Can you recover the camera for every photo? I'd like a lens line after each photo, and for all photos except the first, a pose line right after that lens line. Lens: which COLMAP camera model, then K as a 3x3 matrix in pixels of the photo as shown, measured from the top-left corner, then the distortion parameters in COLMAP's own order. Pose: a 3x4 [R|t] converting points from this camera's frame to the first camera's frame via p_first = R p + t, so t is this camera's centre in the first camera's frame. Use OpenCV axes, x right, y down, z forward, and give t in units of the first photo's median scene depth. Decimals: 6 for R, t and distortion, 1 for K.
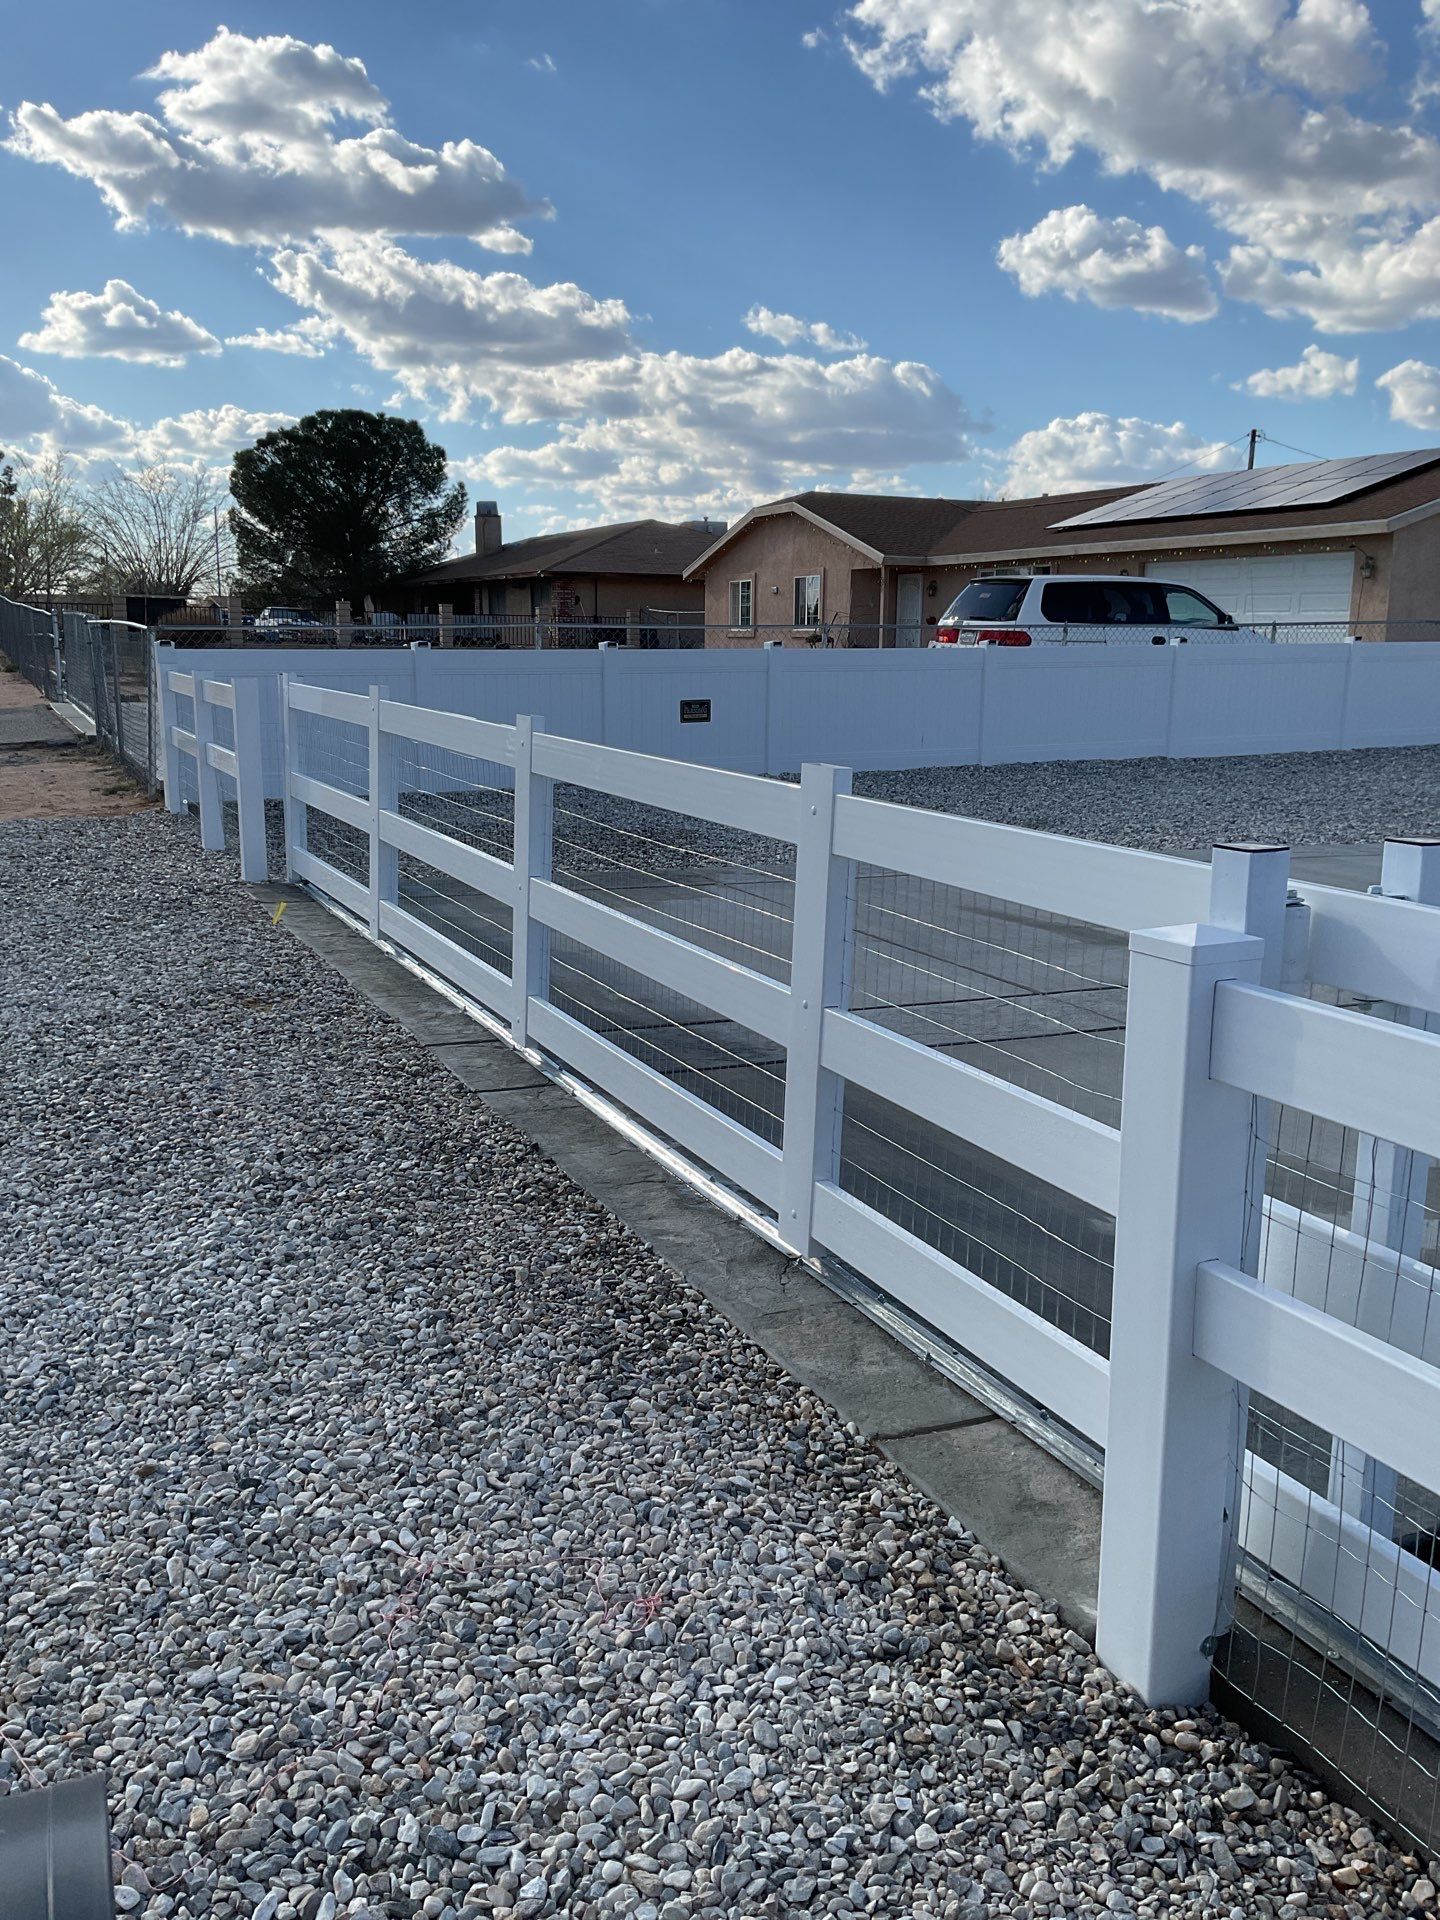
lens RADIAL K [[1591.3, 0, 720.7], [0, 1591.3, 950.0], [0, 0, 1]] dist [0.114482, -0.196118]
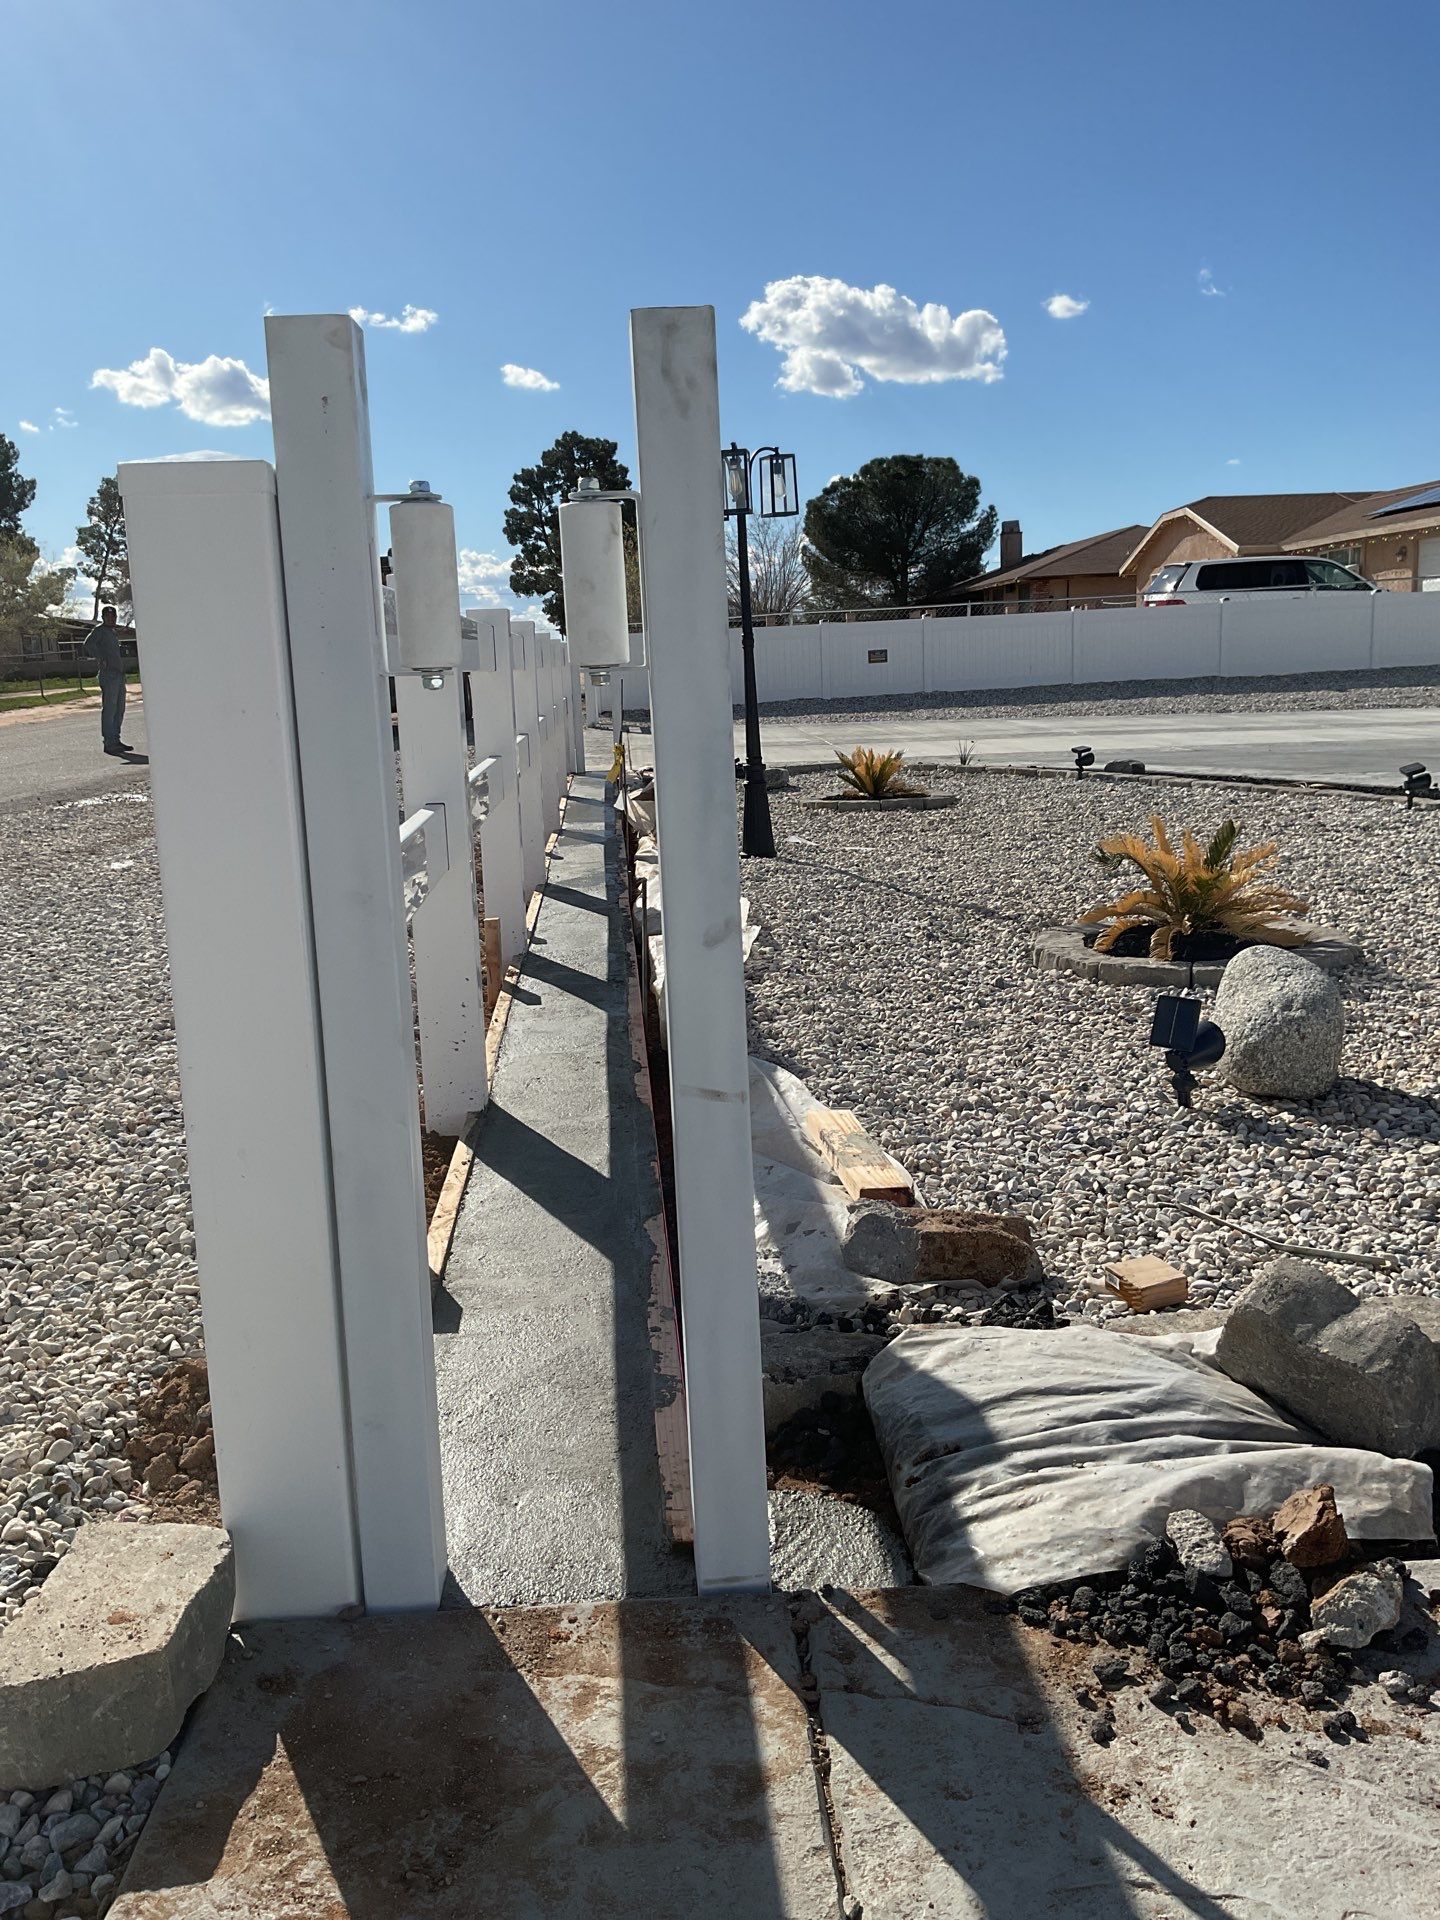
lens RADIAL K [[1618.4, 0, 722.8], [0, 1618.4, 974.2], [0, 0, 1]] dist [-0.010517, -0.003618]
pose [[0.923216, 0.021315, -0.383689, 0.122082], [-0.019552, 0.999773, 0.008495, 0.043765], [0.383783, -0.000341, 0.923423, -0.163453]]
